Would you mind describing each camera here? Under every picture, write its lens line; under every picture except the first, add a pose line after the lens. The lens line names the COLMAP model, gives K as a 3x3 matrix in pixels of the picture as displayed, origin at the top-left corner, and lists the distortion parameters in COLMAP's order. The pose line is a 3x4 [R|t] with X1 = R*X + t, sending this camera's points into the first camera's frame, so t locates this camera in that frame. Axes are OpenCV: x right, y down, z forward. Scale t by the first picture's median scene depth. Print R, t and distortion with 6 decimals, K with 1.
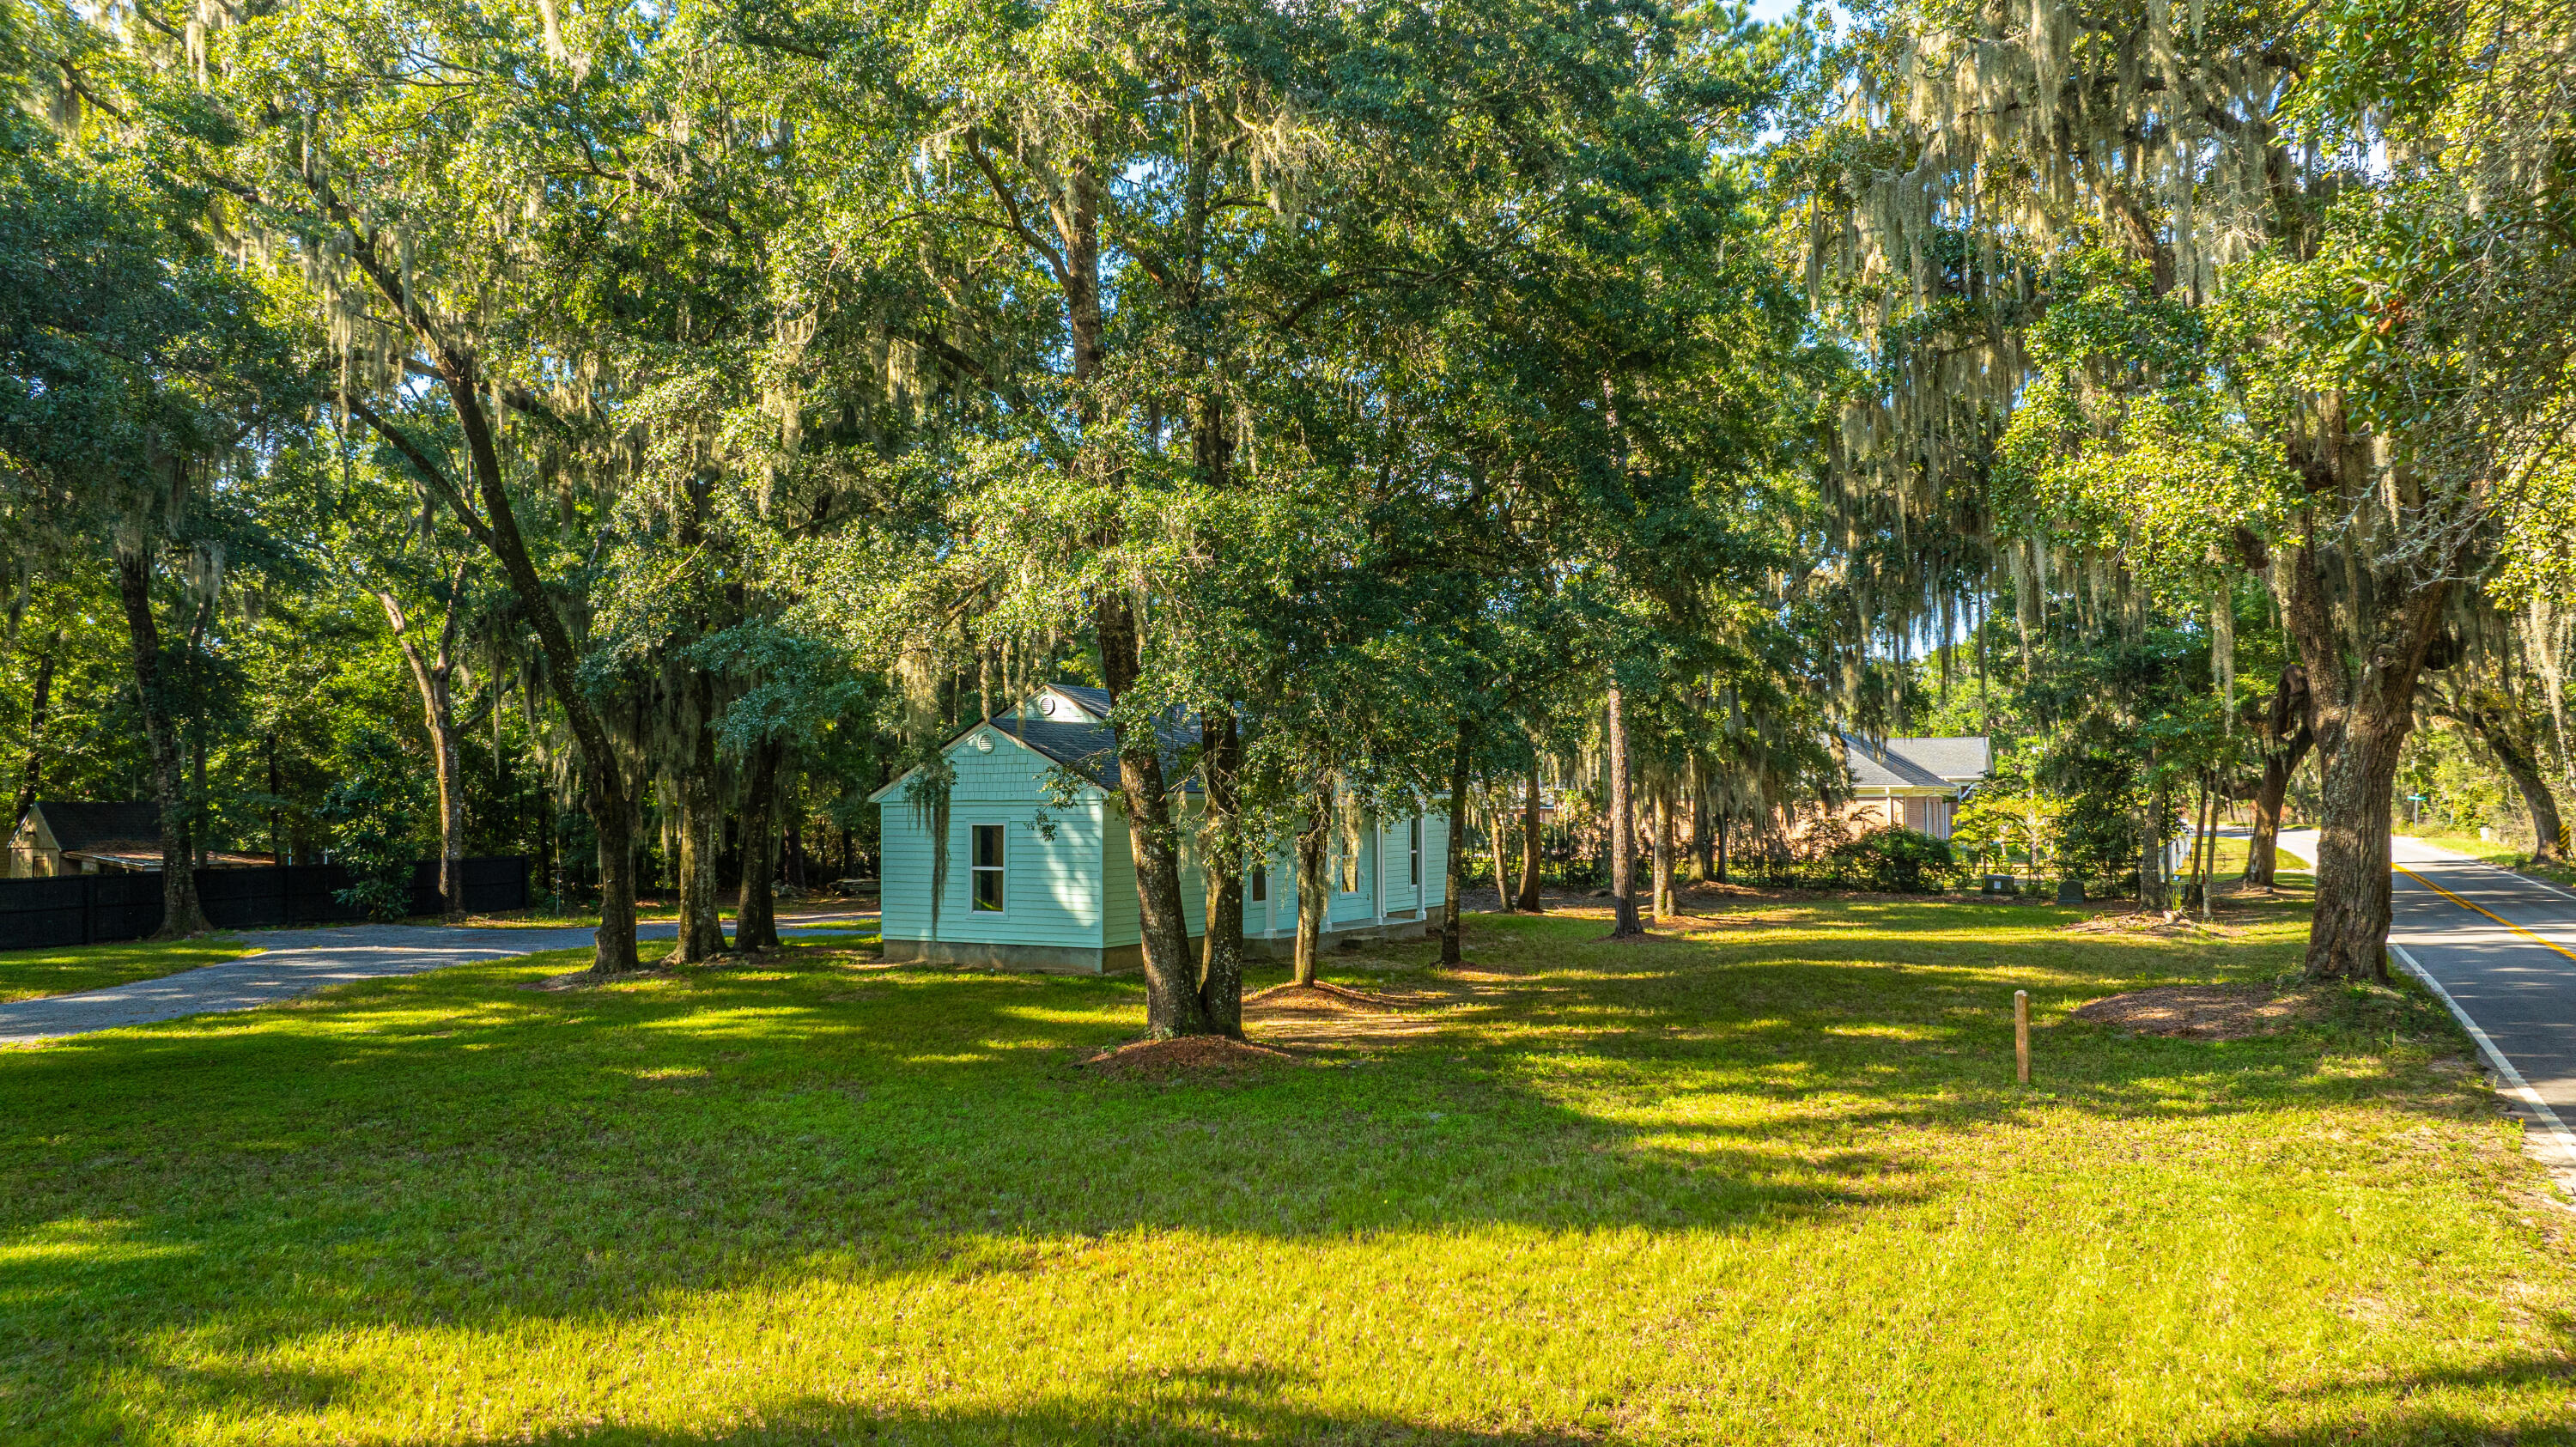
lens RADIAL K [[1792.5, 0, 1288.0], [0, 1792.5, 723.5], [0, 0, 1]] dist [-0.027674, 0.030635]
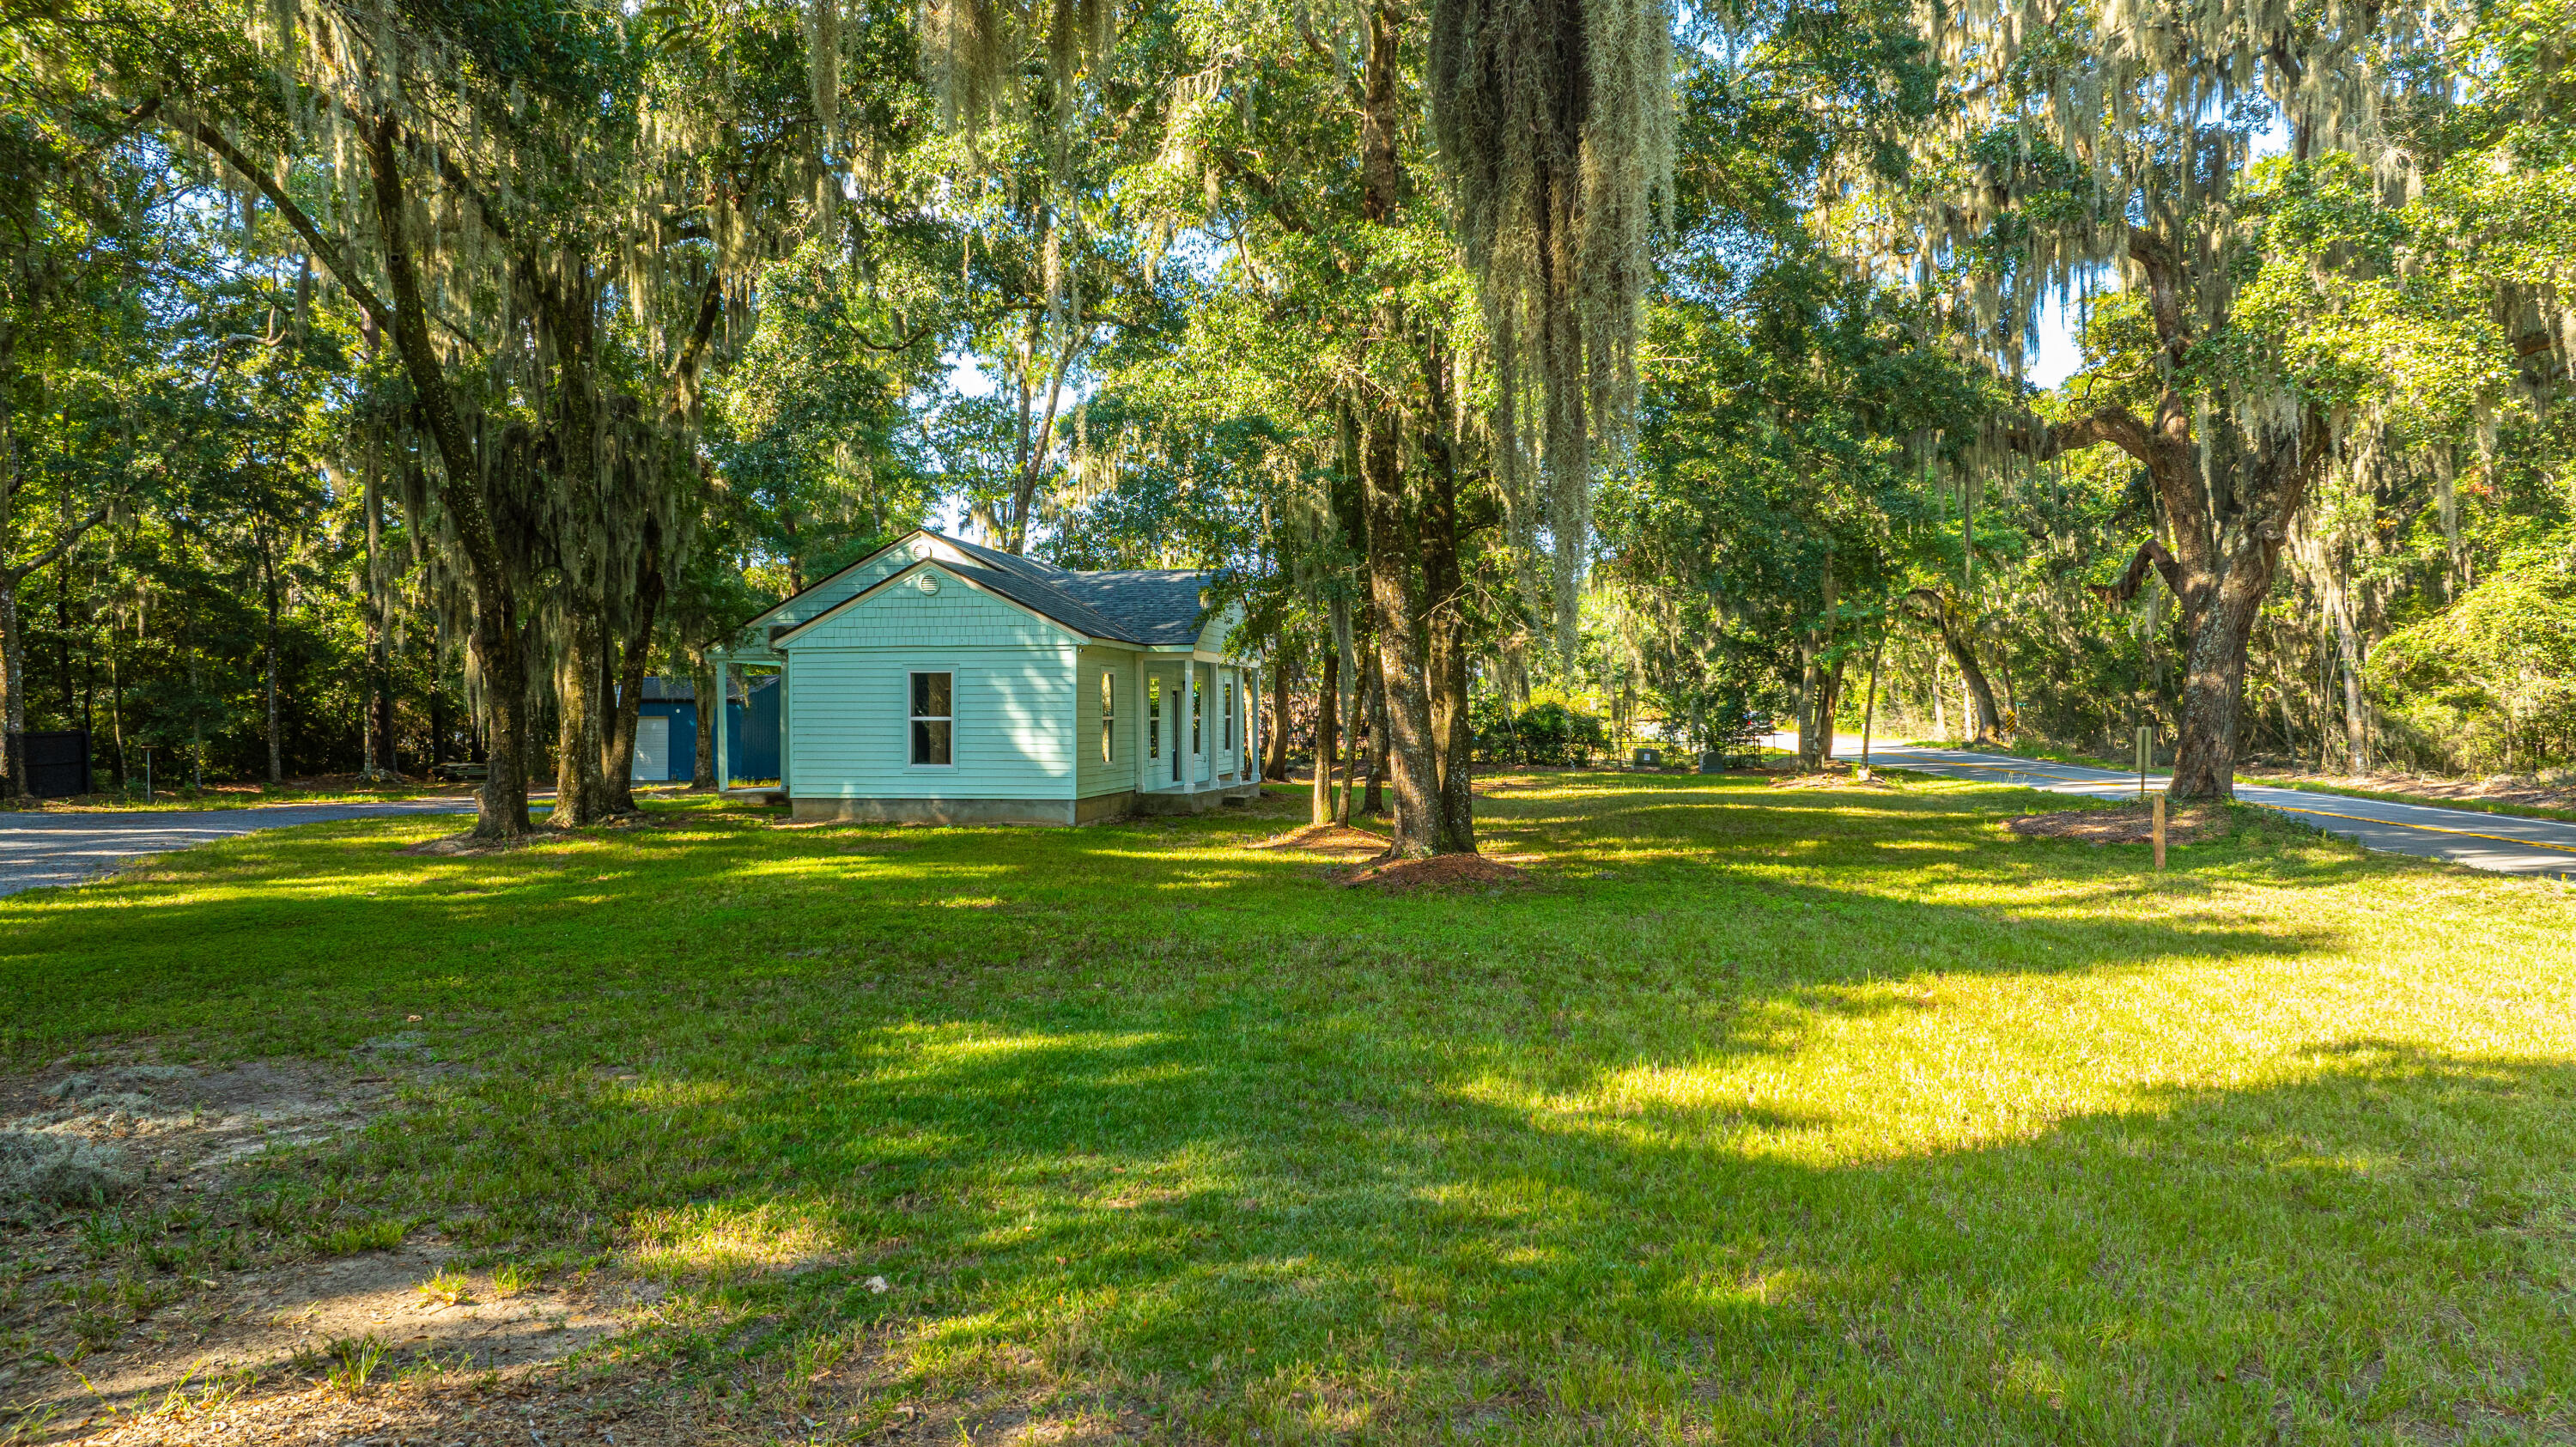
lens RADIAL K [[1792.5, 0, 1288.0], [0, 1792.5, 723.5], [0, 0, 1]] dist [-0.027674, 0.030635]
pose [[0.937849, 0.002350, 0.347035, -0.405625], [-0.019484, 0.998756, 0.045890, 0.047957], [-0.346495, -0.049799, 0.936729, 0.081721]]
